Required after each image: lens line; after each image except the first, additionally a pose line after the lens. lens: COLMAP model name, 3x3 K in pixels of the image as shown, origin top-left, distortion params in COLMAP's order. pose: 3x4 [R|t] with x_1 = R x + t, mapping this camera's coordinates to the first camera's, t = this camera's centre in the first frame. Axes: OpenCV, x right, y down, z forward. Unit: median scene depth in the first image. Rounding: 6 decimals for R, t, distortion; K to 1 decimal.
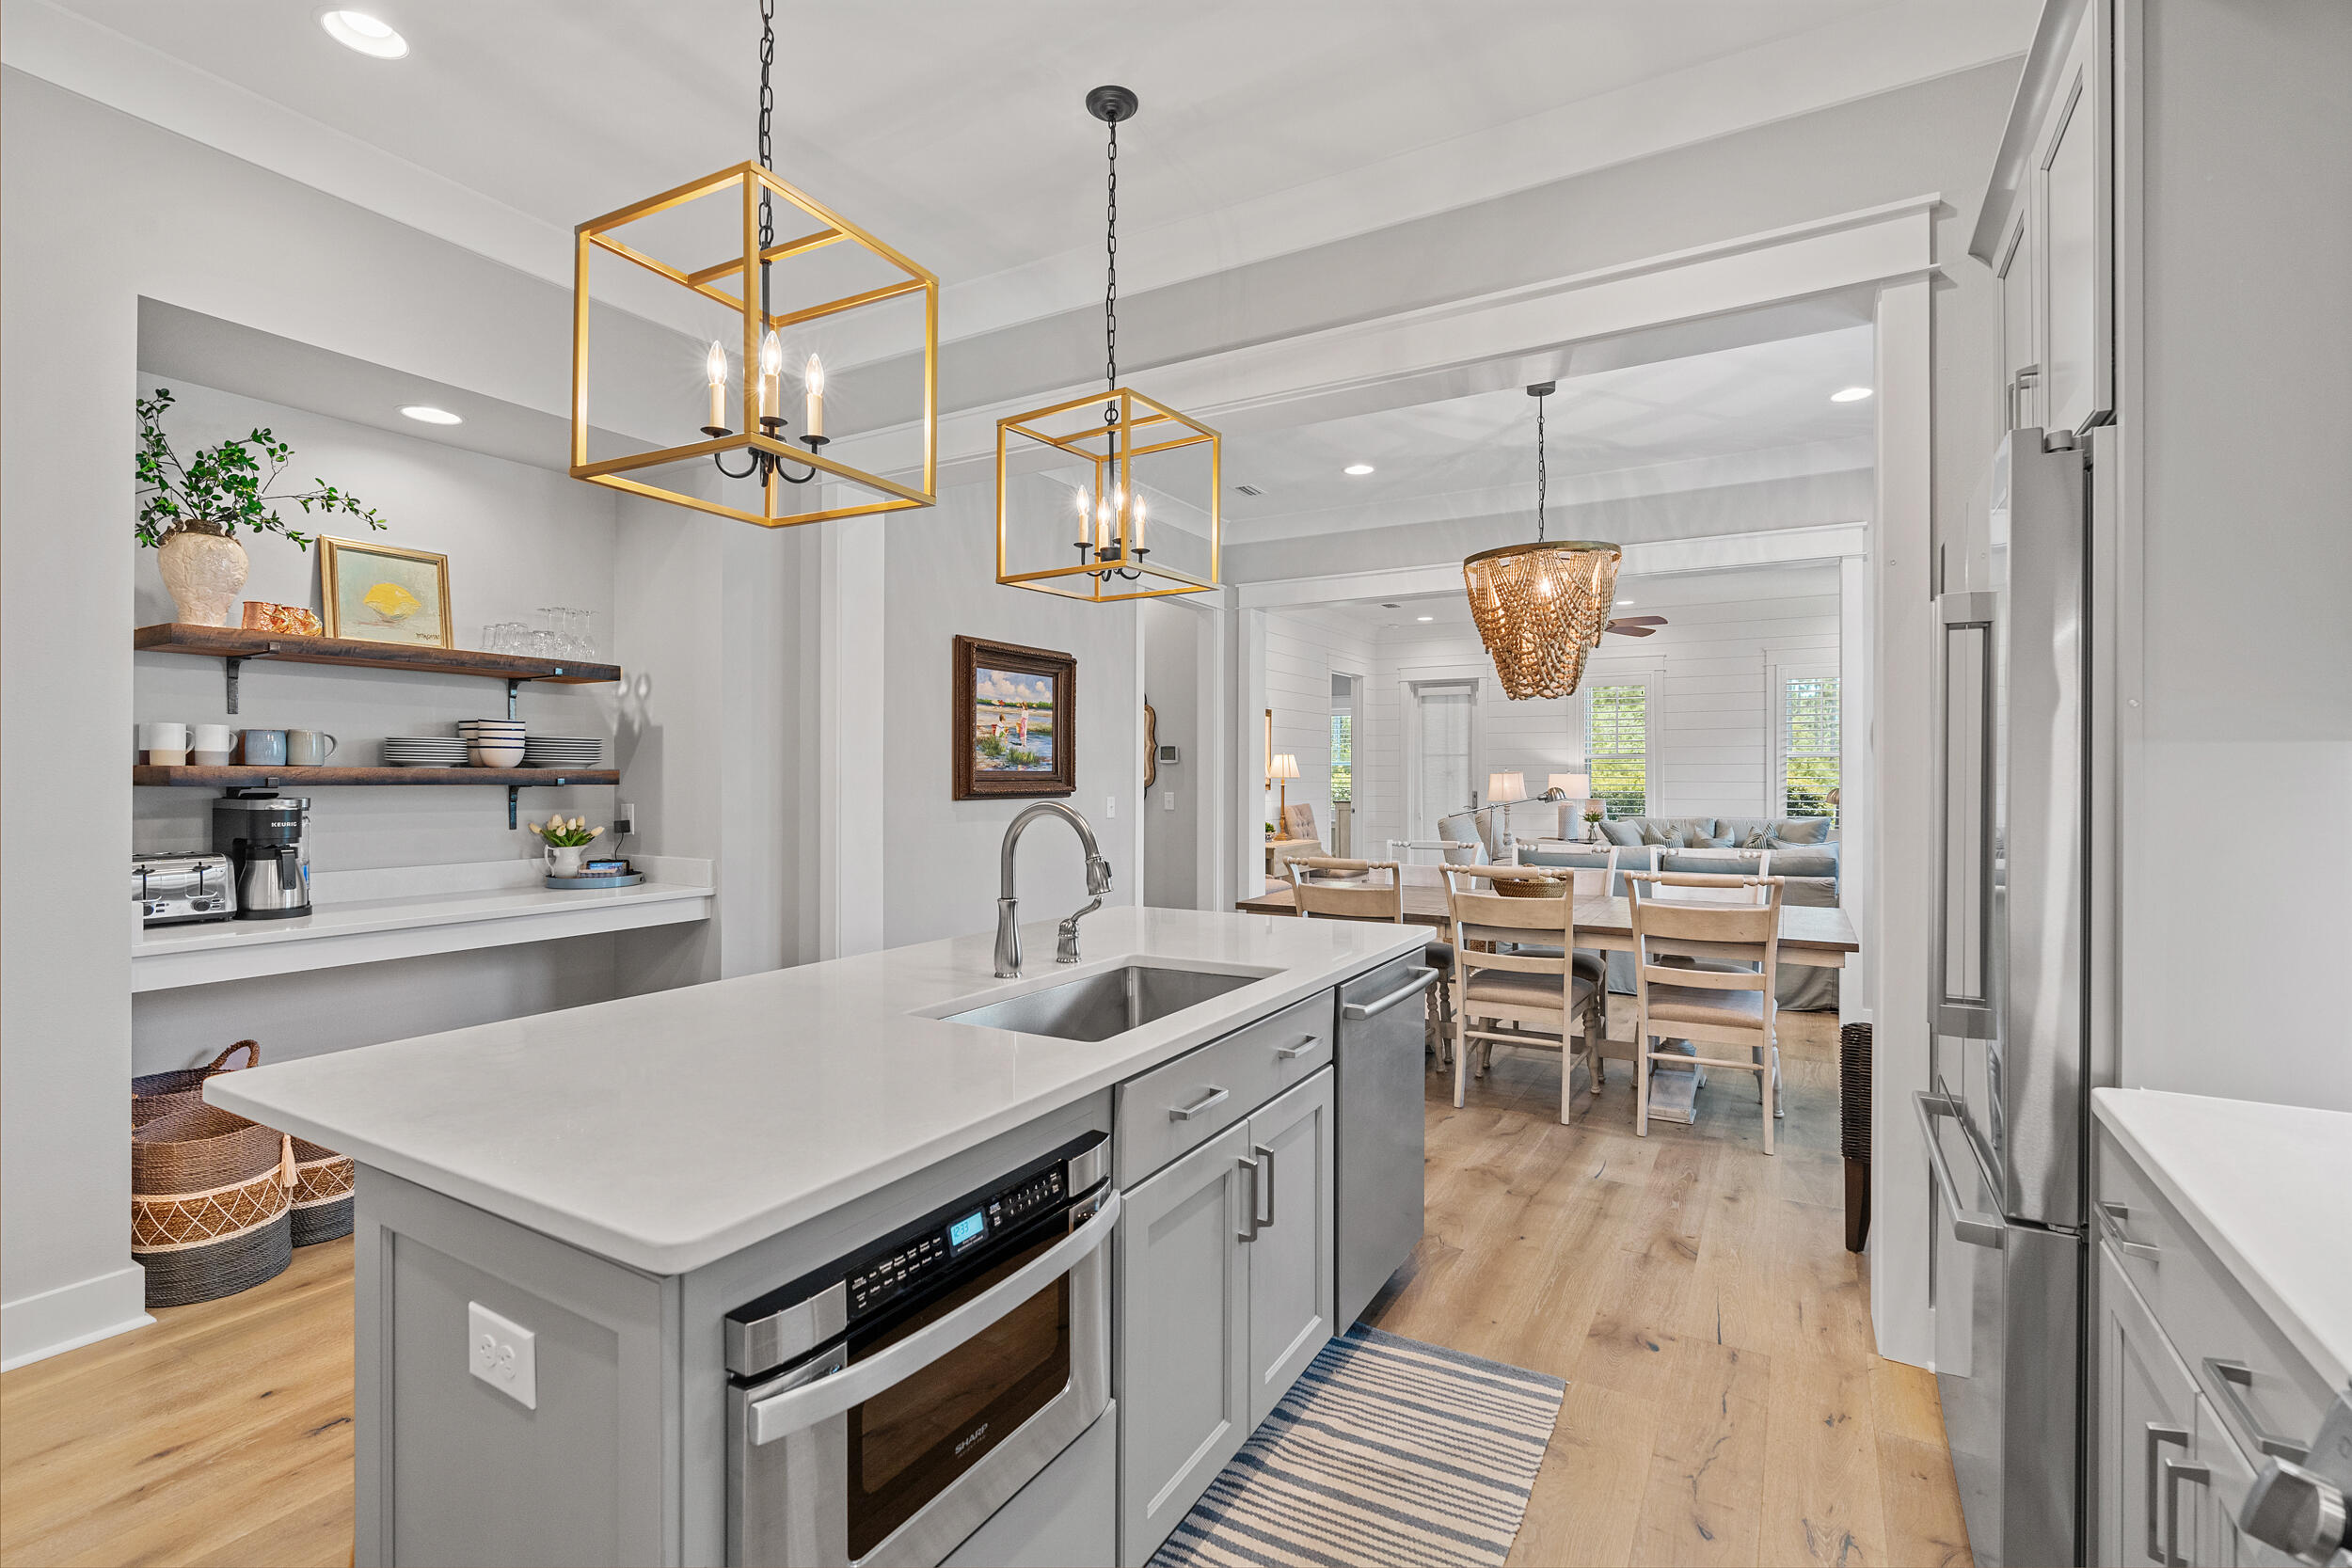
lens RADIAL K [[1057.8, 0, 1179.1], [0, 1057.8, 776.3], [0, 0, 1]] dist [-0.006319, 0.001598]
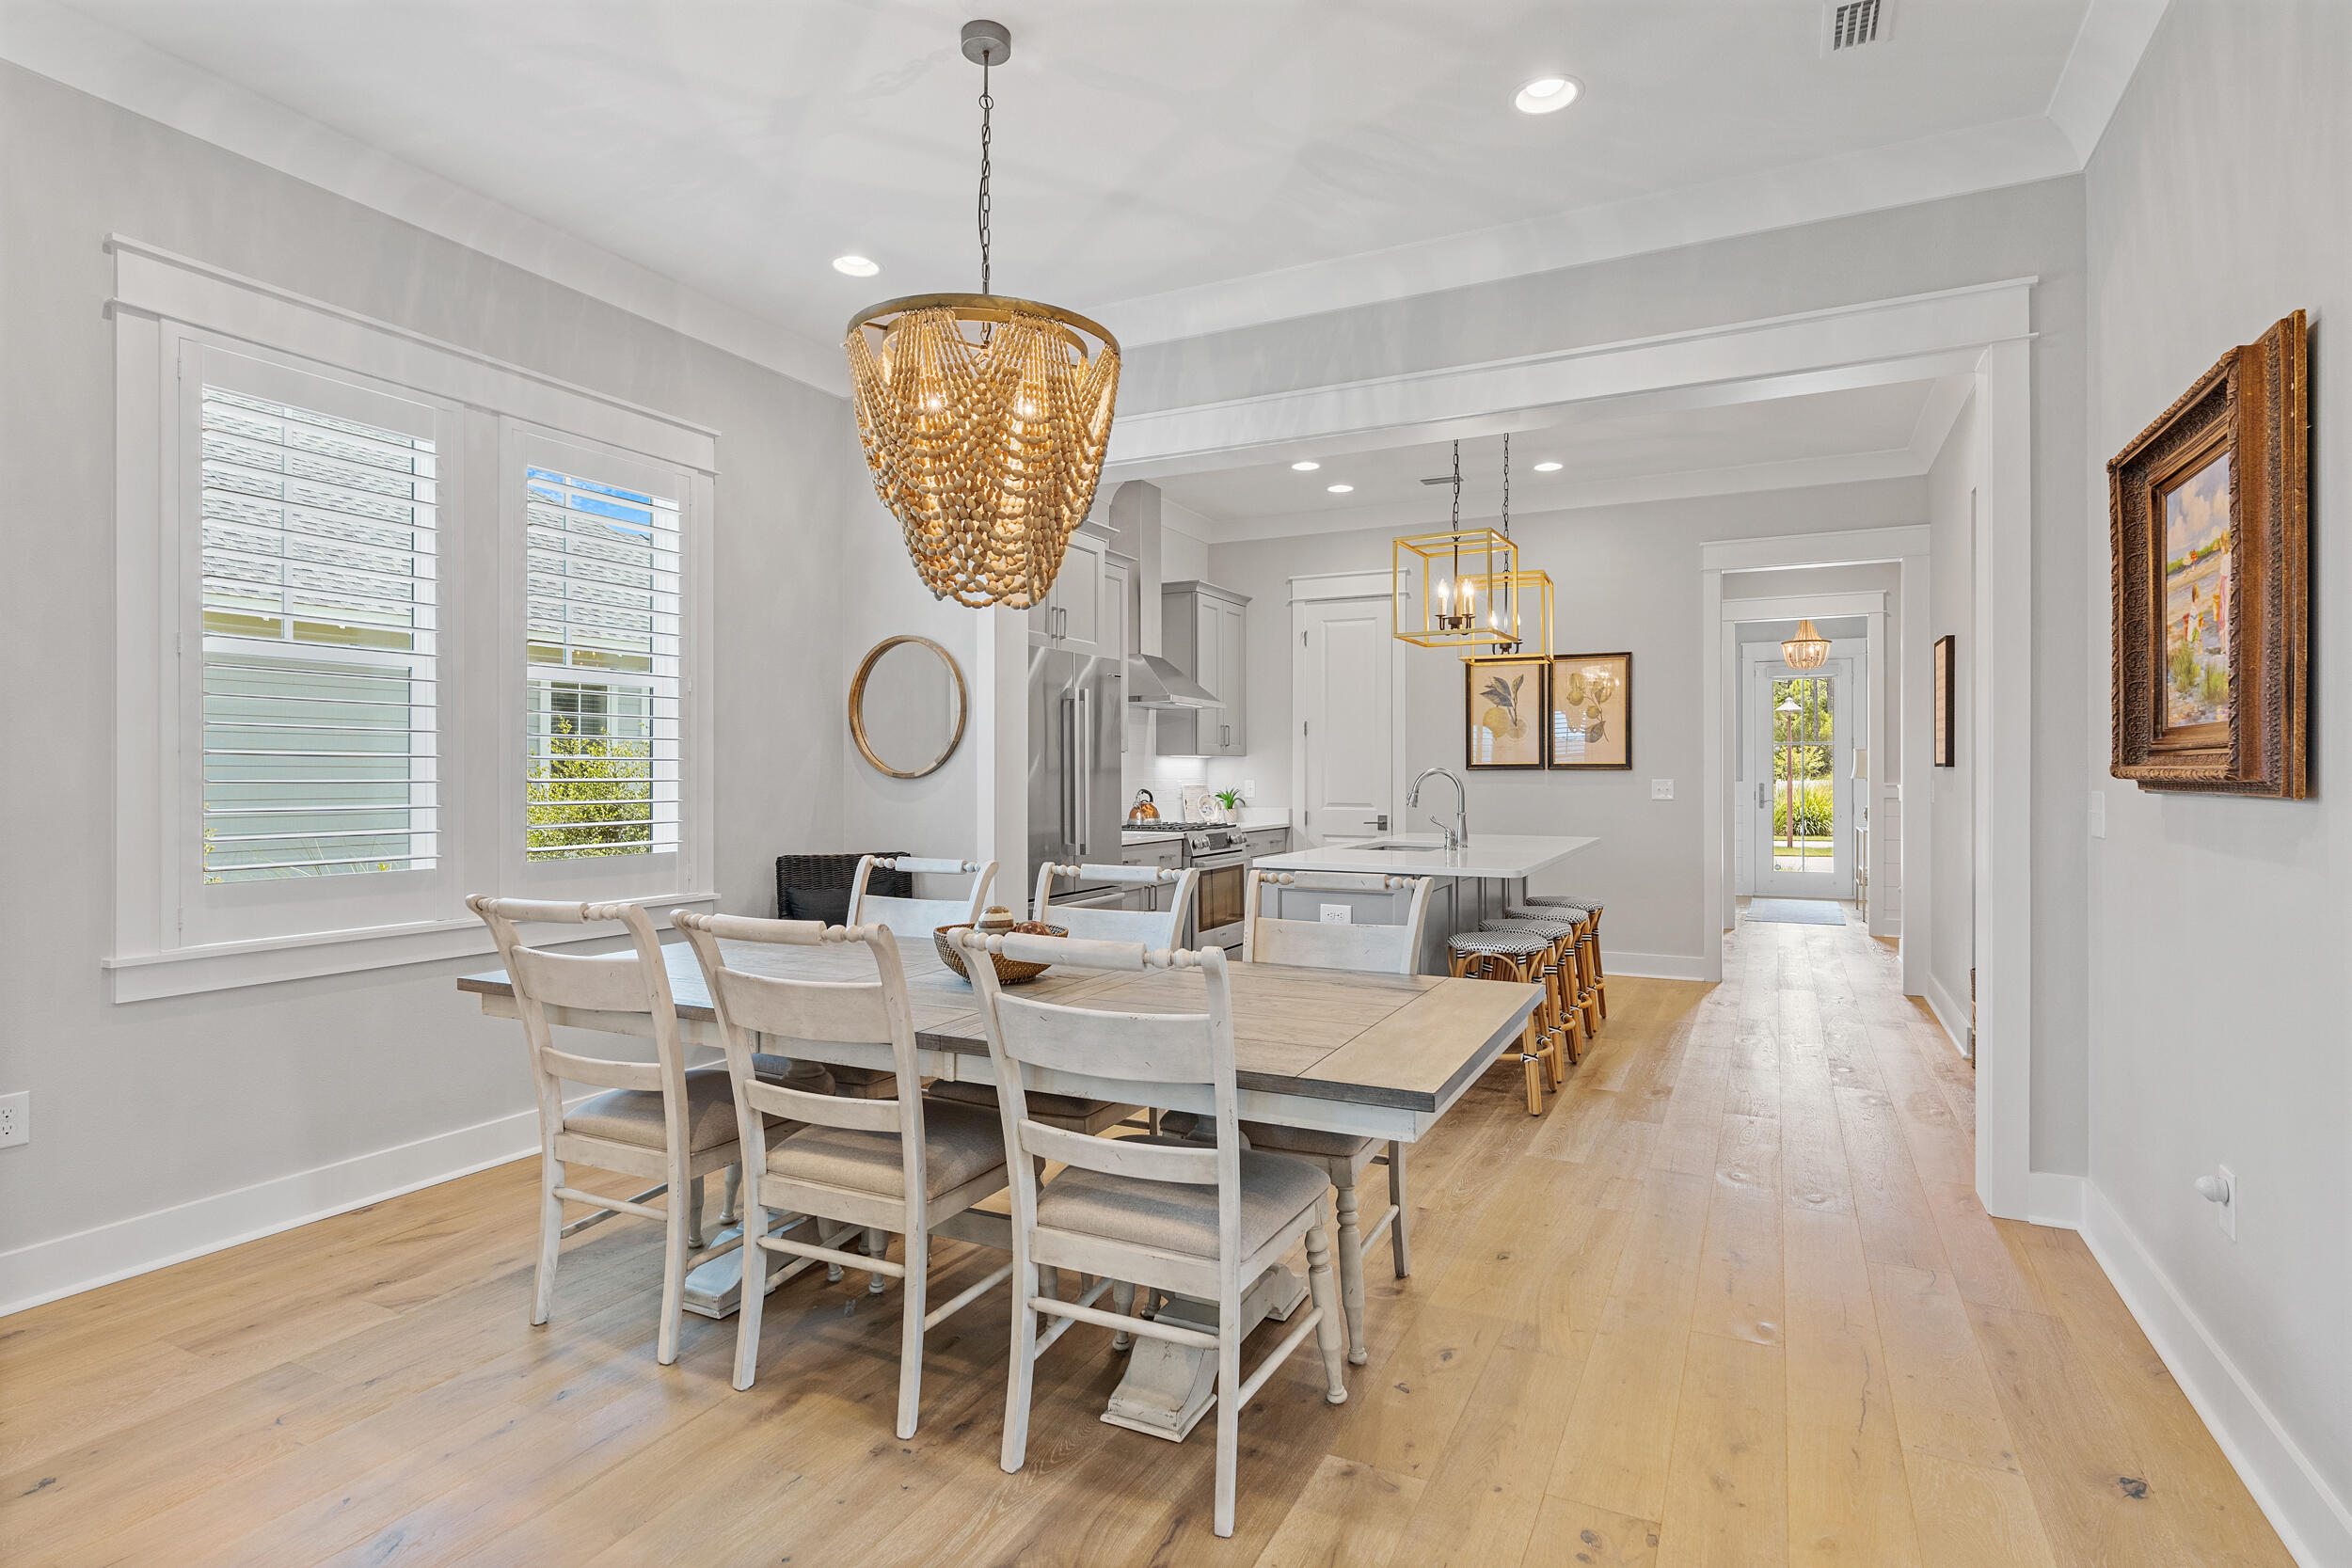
lens RADIAL K [[1185.1, 0, 1176.0], [0, 1185.1, 784.0], [0, 0, 1]] dist [-0.014345, -0.000164]
pose [[-0.997862, -0.000685, -0.065349, 0.238500], [-0.001315, 0.999953, 0.009598, 0.013058], [0.065339, 0.009663, -0.997816, 1.370094]]
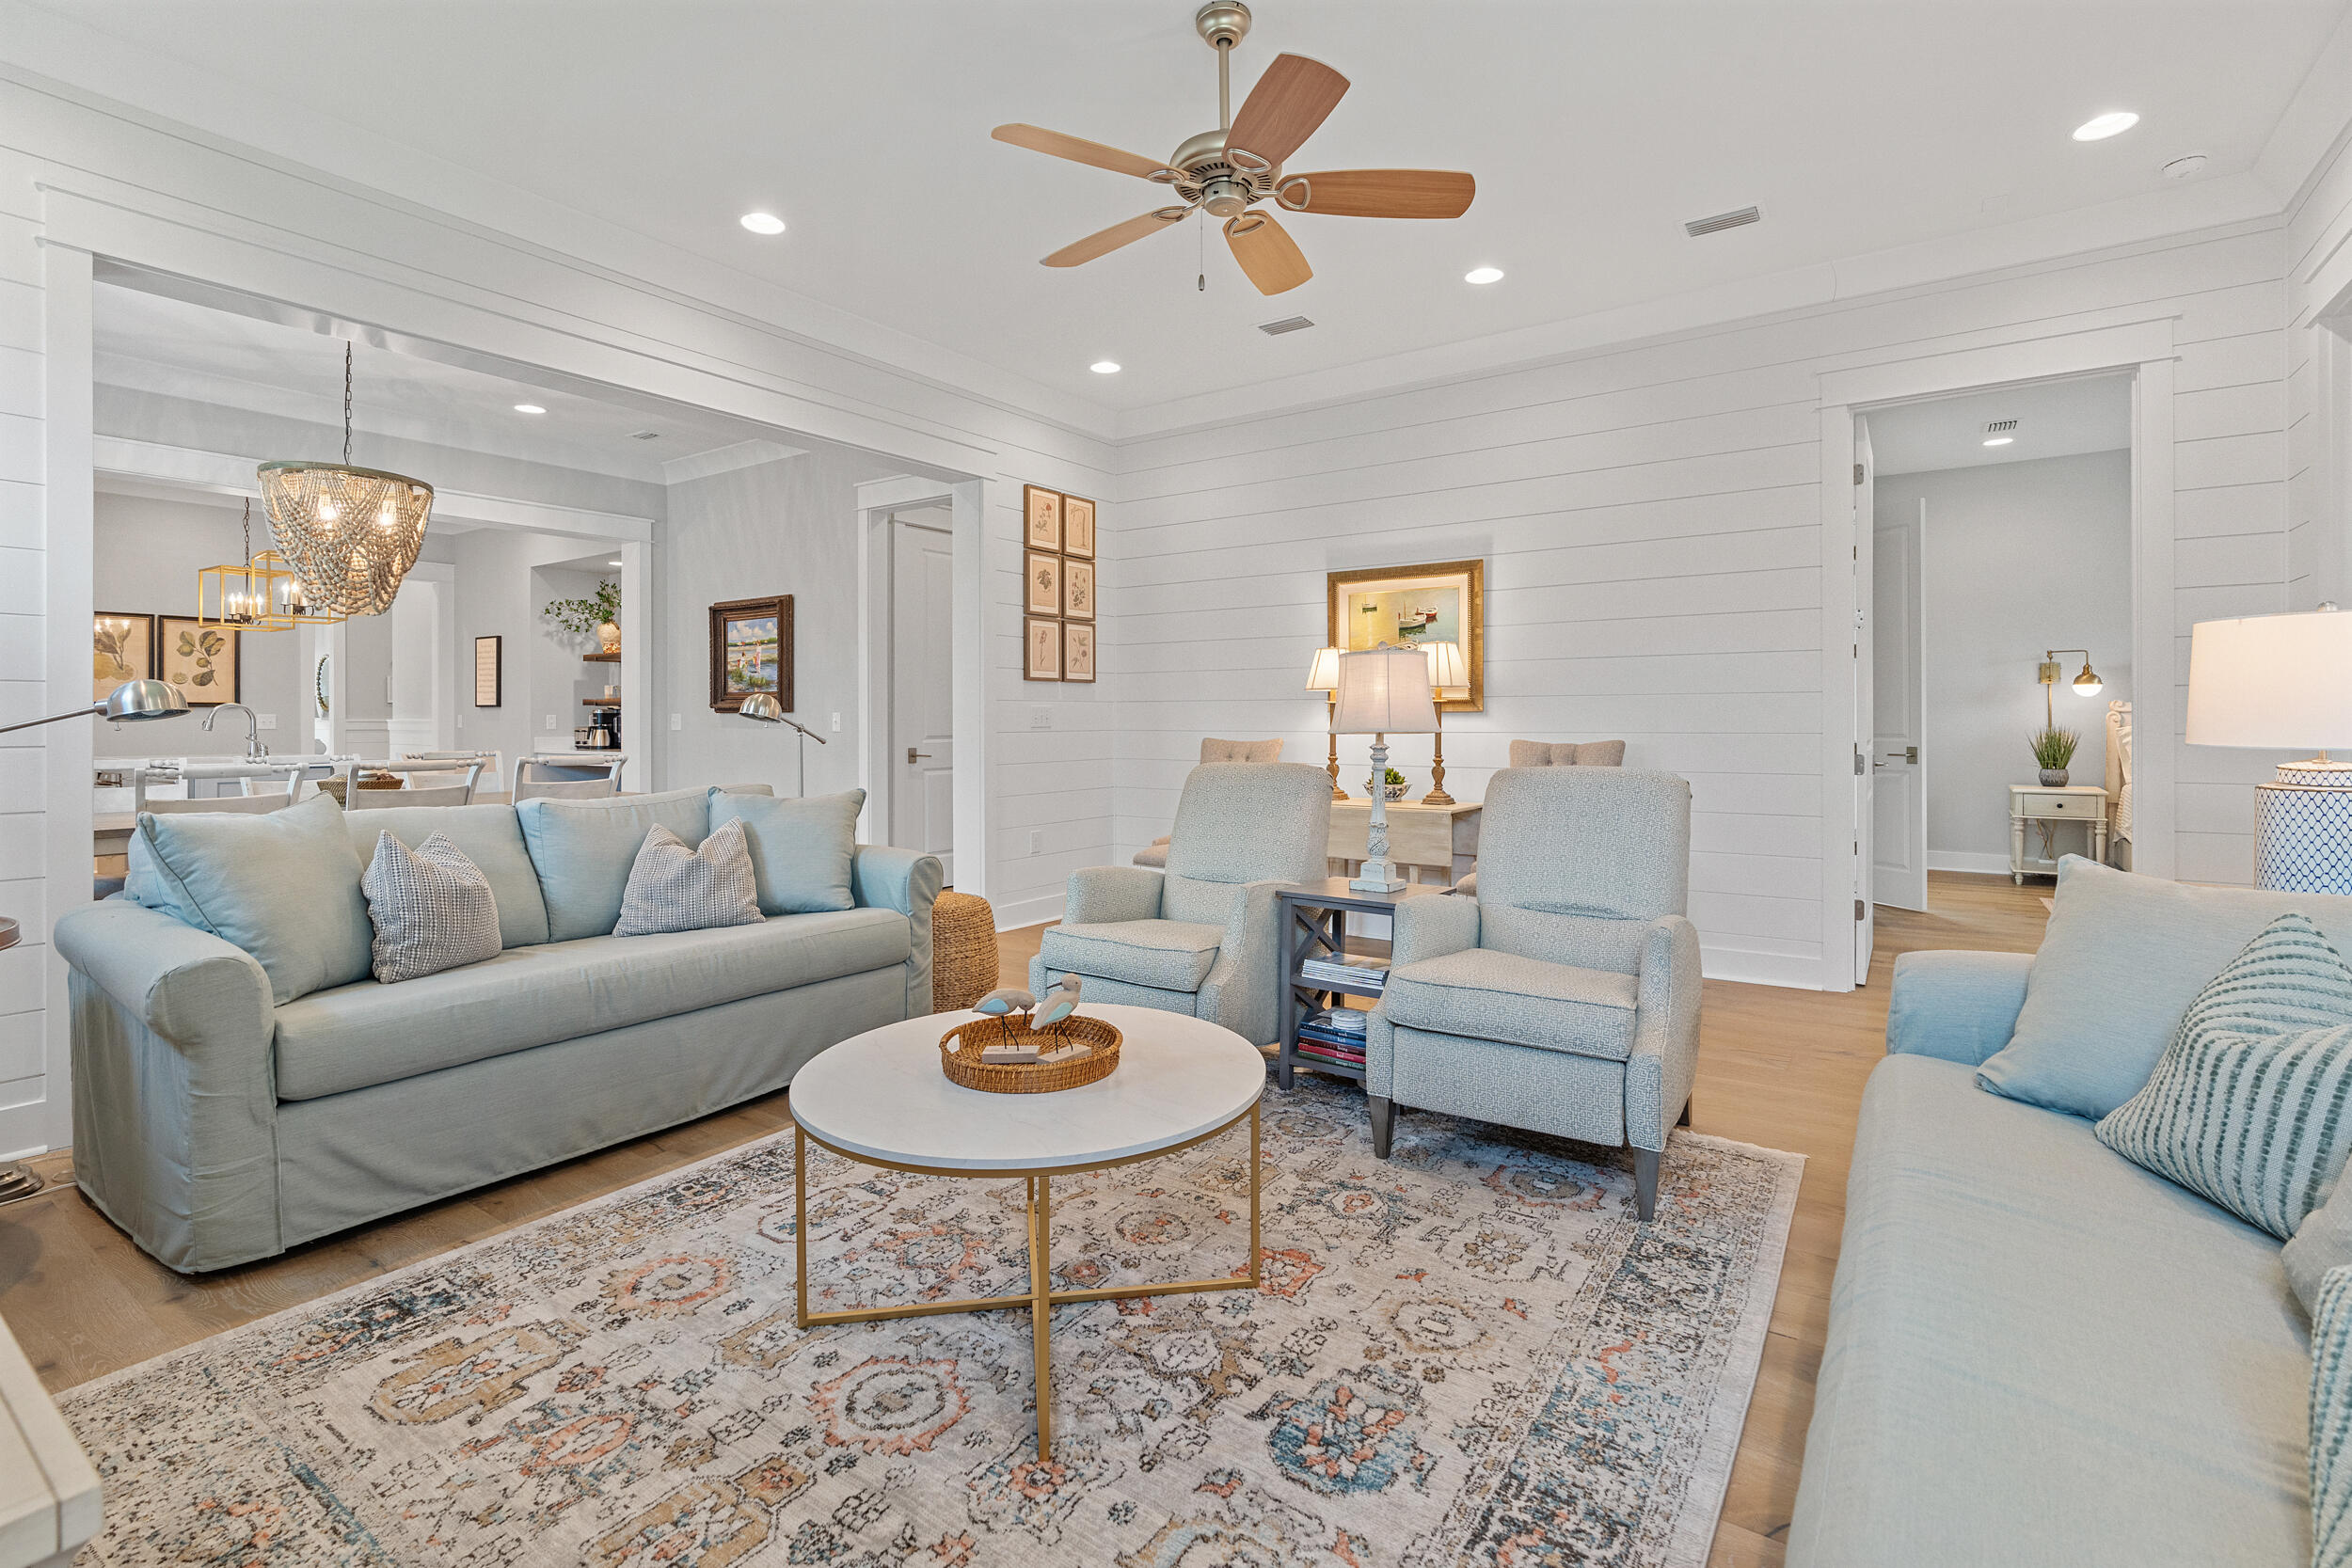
lens RADIAL K [[1072.1, 0, 1177.8], [0, 1072.1, 714.2], [0, 0, 1]] dist [-0.002419, 0.000619]
pose [[-0.076442, -0.005787, -0.997057, 1.146629], [0.001255, 0.999982, -0.005900, 0.031200], [0.997073, -0.001703, -0.076433, 1.615608]]
